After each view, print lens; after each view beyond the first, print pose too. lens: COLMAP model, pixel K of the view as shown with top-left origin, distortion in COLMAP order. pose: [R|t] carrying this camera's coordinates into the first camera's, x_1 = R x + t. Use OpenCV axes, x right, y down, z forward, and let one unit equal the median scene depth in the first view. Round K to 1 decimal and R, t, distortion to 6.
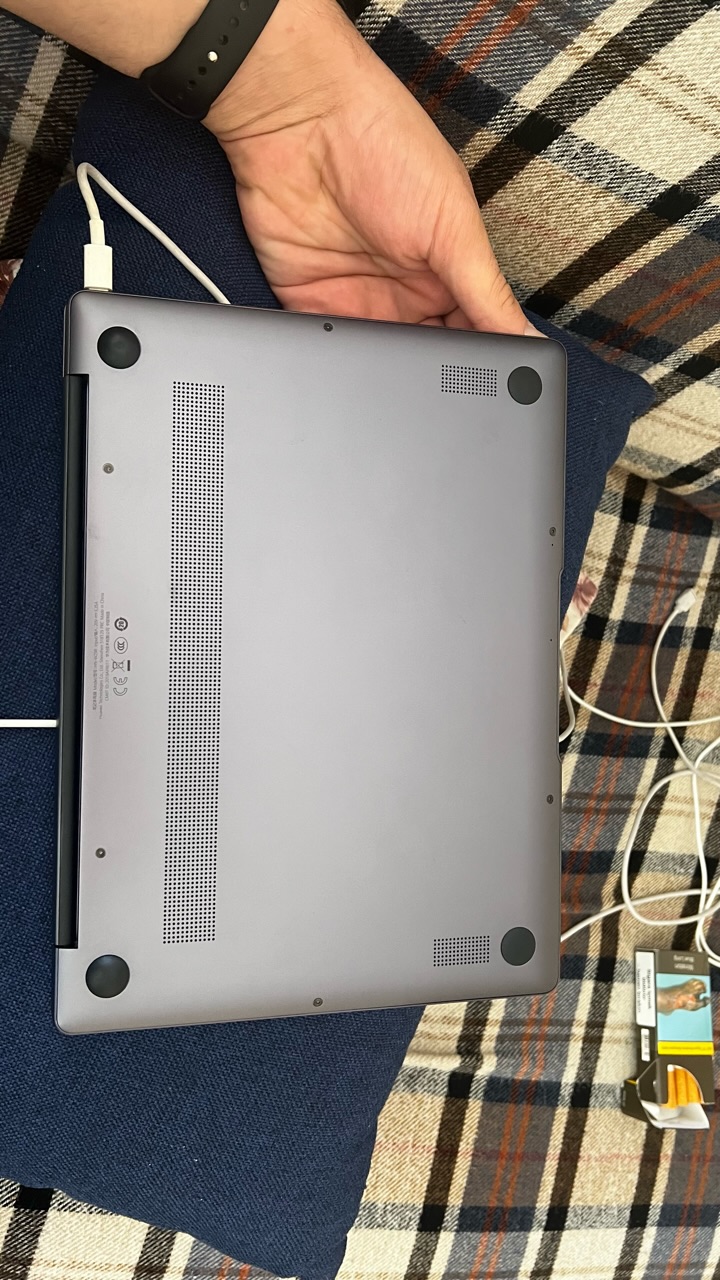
lens RADIAL K [[1004.9, 0, 355.0], [0, 1004.9, 645.4], [0, 0, 1]] dist [0.017458, -0.035446]
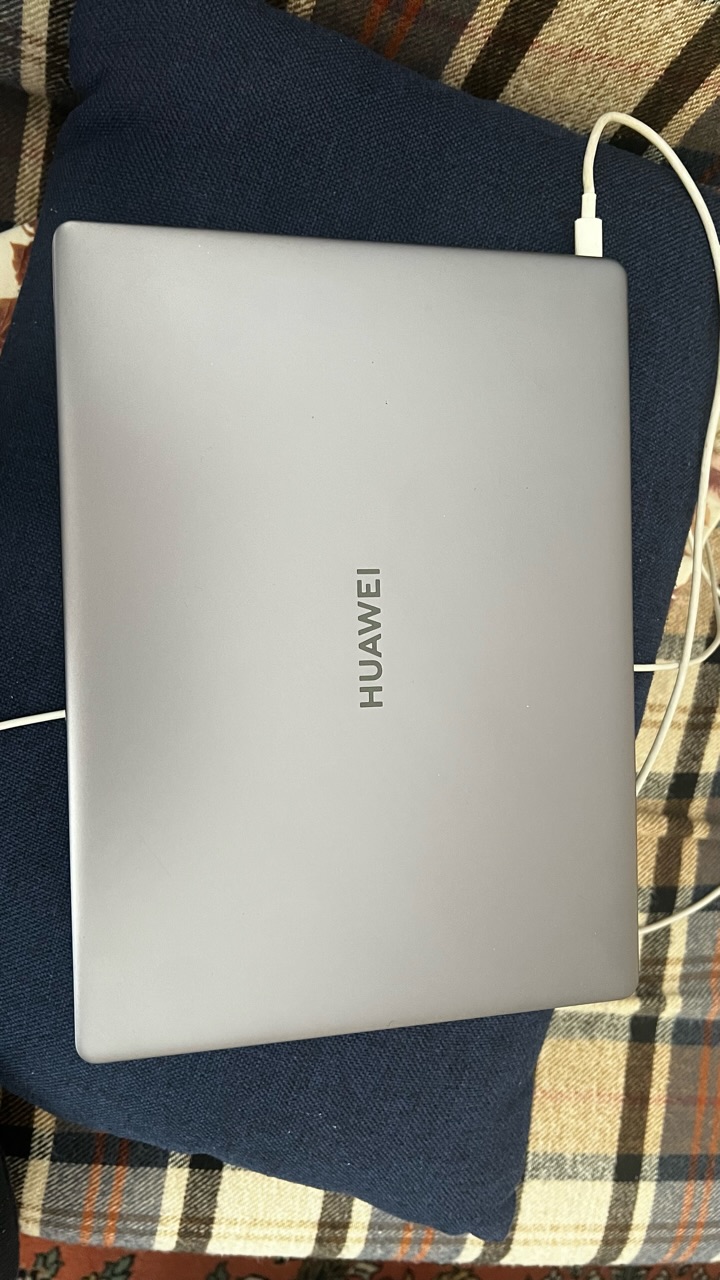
lens RADIAL K [[1004.9, 0, 362.4], [0, 1004.9, 646.0], [0, 0, 1]] dist [0.017458, -0.035446]
pose [[0.973561, -0.113172, -0.198420, 0.076626], [0.125278, 0.990885, 0.049516, 0.008855], [0.191008, -0.073064, 0.978865, 0.068927]]
